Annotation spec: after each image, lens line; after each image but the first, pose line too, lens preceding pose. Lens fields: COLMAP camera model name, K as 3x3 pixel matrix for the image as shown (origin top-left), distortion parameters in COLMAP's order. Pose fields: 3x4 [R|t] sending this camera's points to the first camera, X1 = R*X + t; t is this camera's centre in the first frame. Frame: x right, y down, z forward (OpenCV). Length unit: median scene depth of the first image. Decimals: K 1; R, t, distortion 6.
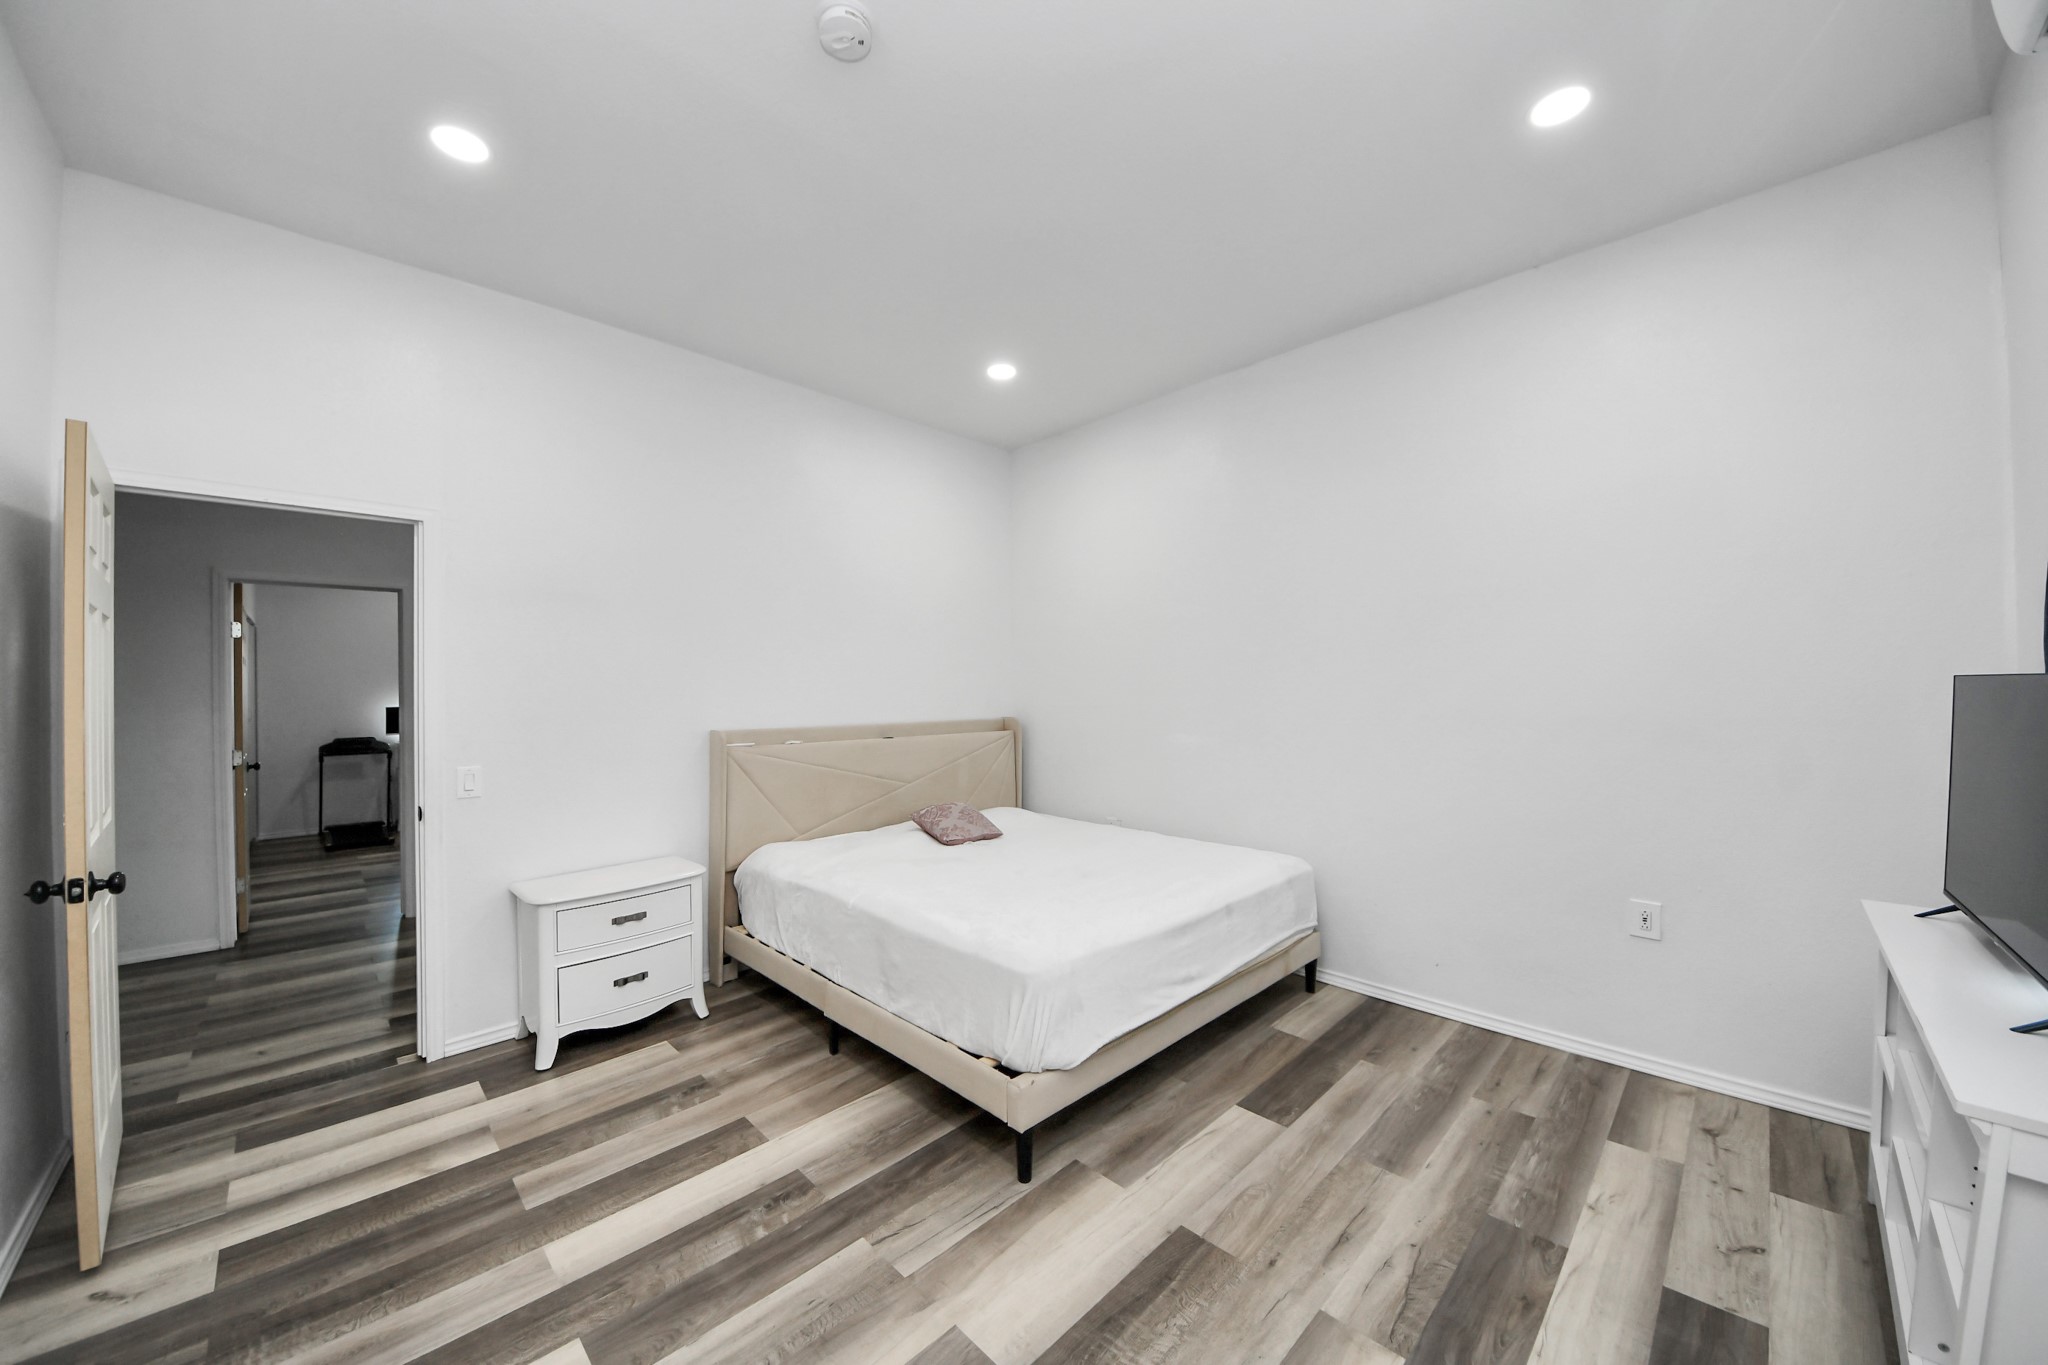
lens RADIAL K [[739.1, 0, 1009.5], [0, 739.1, 676.7], [0, 0, 1]] dist [0.020514, -0.014956]
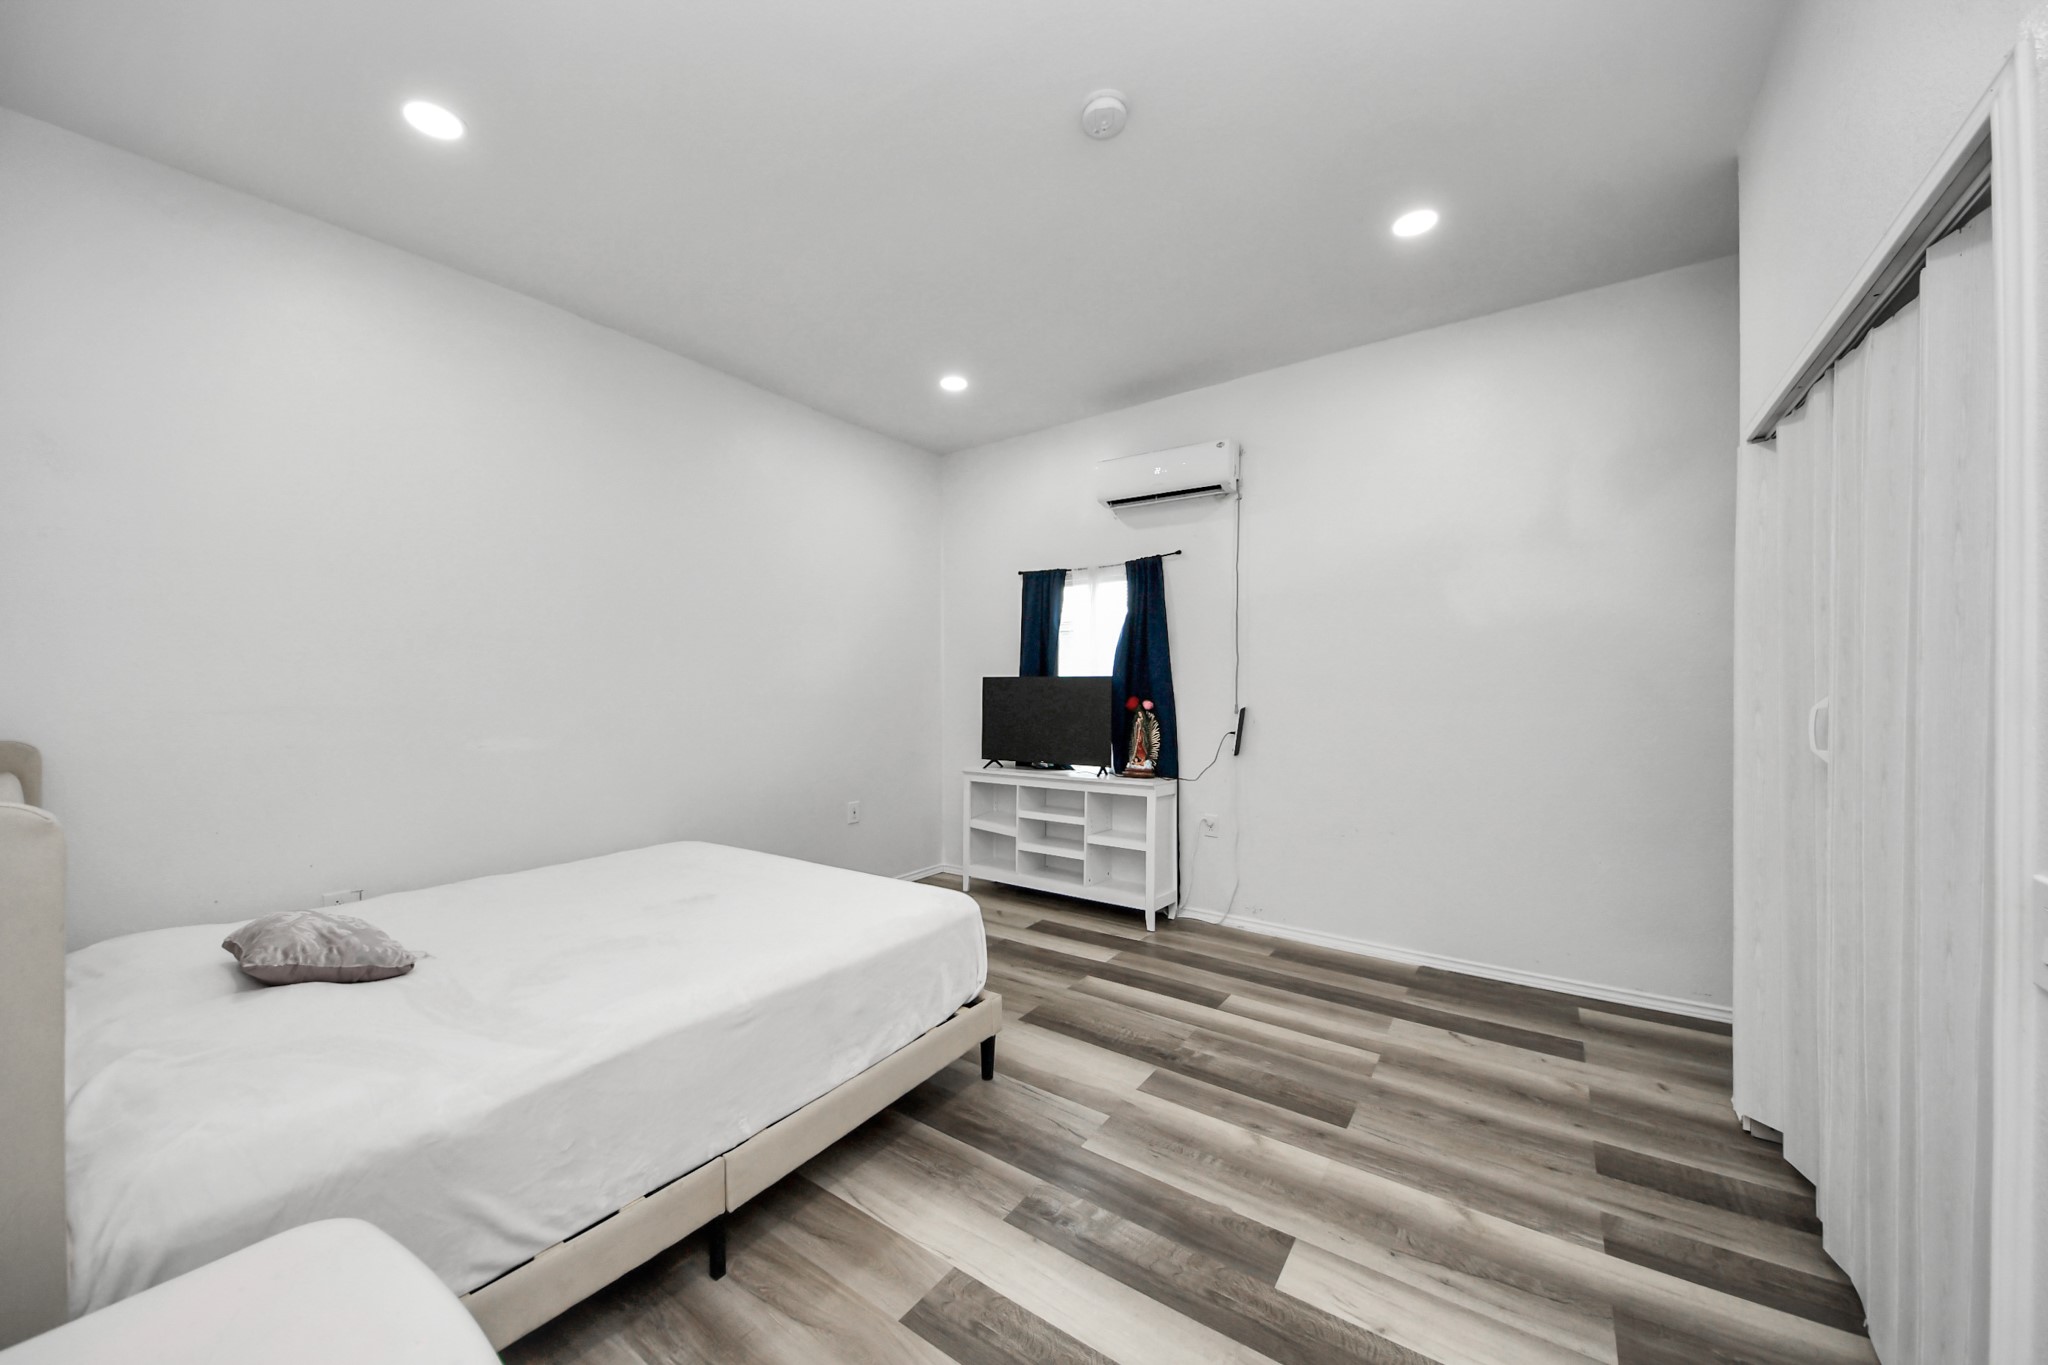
lens RADIAL K [[725.8, 0, 1016.3], [0, 725.8, 687.7], [0, 0, 1]] dist [0.001939, -0.008198]
pose [[-0.183218, 0.008132, 0.983039, -1.261187], [-0.002314, 0.999959, -0.008703, 0.060948], [-0.983070, -0.003869, -0.183192, 1.289662]]
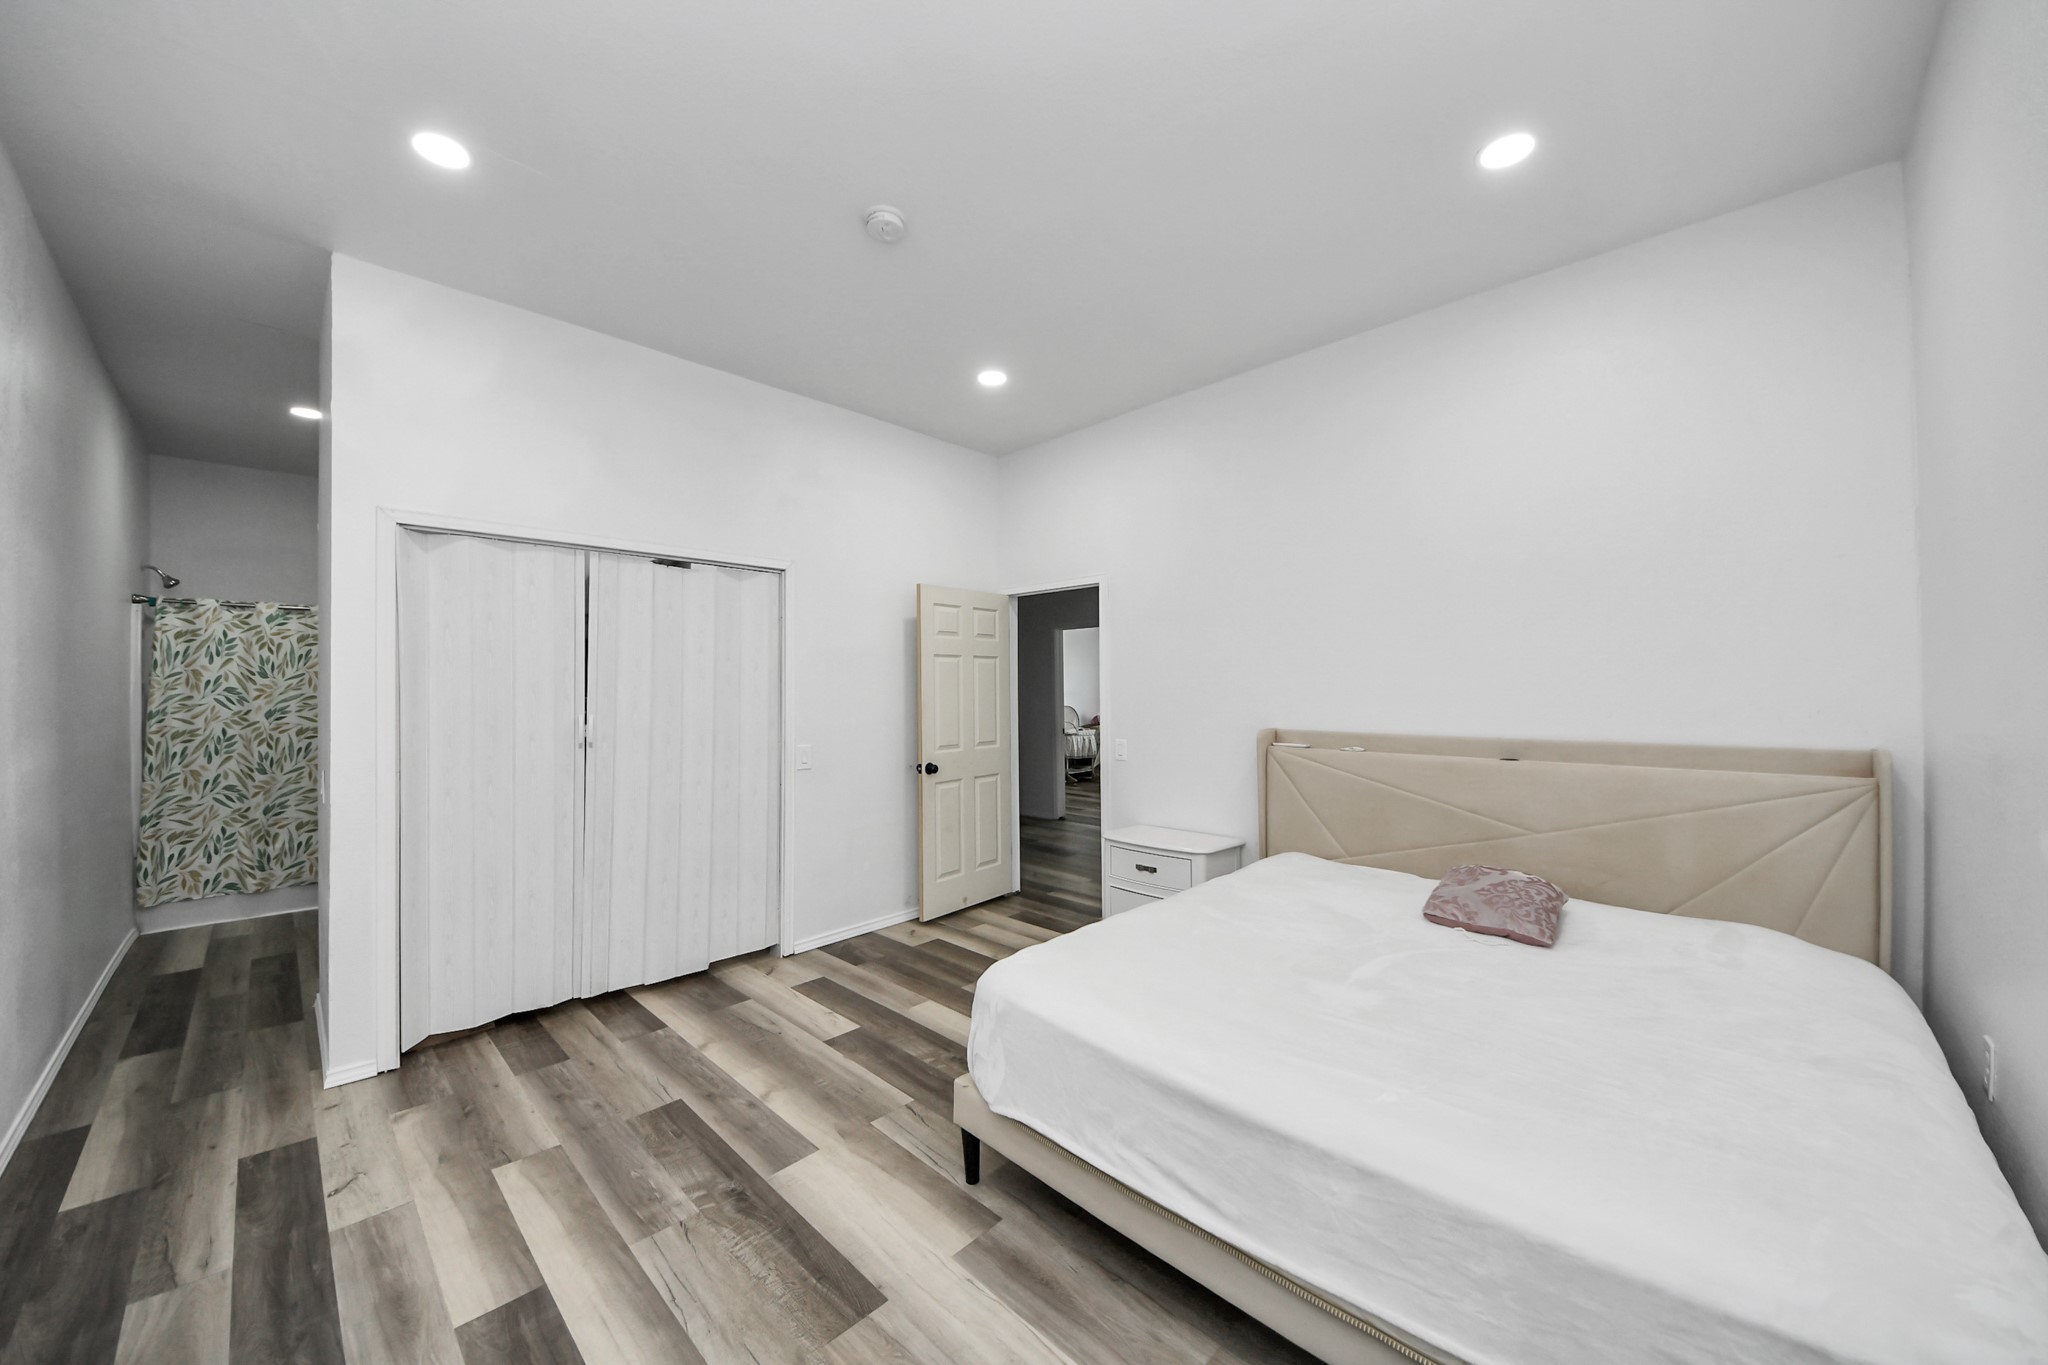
lens RADIAL K [[739.1, 0, 1009.5], [0, 739.1, 676.7], [0, 0, 1]] dist [0.020514, -0.014956]
pose [[0.013334, -0.003025, -0.999907, 1.129452], [0.017331, 0.999846, -0.002794, -0.000821], [0.999761, -0.017292, 0.013384, 1.153094]]
